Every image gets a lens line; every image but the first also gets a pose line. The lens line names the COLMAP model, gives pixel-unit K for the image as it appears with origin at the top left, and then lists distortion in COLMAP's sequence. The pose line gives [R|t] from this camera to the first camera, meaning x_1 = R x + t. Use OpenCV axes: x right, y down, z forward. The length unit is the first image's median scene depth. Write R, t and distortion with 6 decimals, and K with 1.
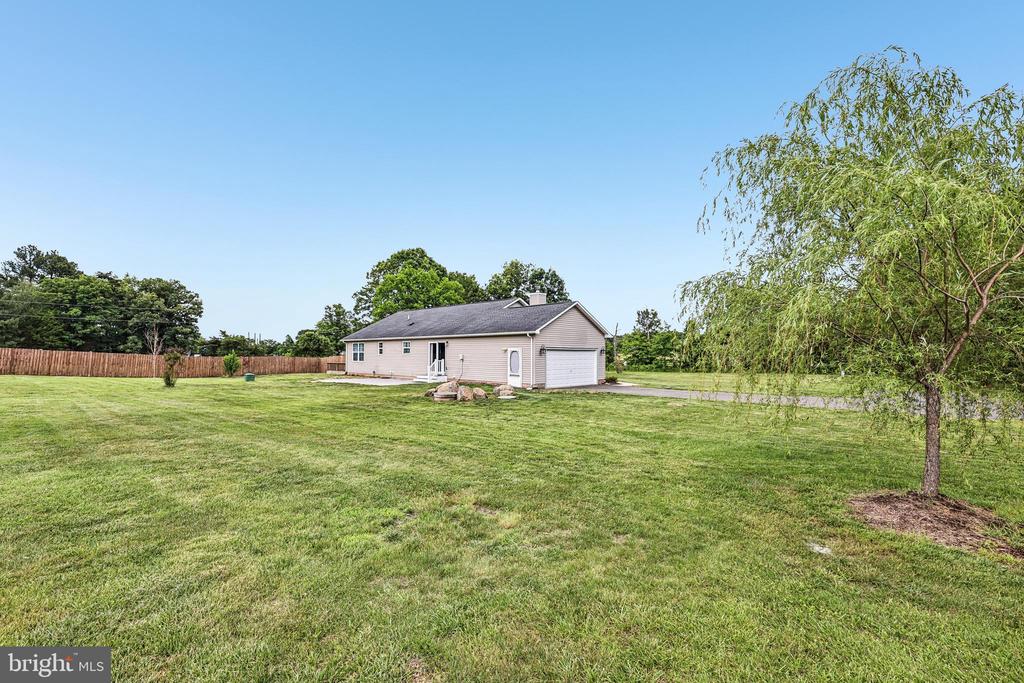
lens RADIAL K [[444.0, 0, 492.6], [0, 444.0, 345.2], [0, 0, 1]] dist [0.003362, -0.000121]
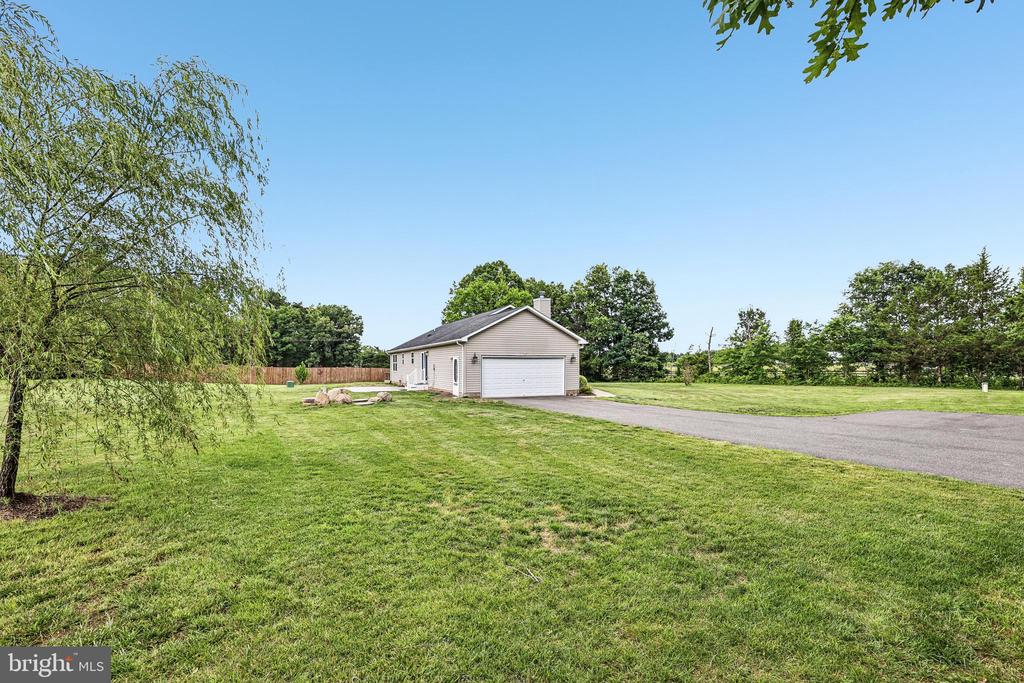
lens RADIAL K [[444.0, 0, 497.9], [0, 444.0, 368.5], [0, 0, 1]] dist [0.003362, -0.000121]
pose [[0.927735, -0.003804, -0.373220, 0.219071], [0.013333, 0.999648, 0.022953, 0.004887], [0.373001, -0.026271, 0.927459, 0.049359]]
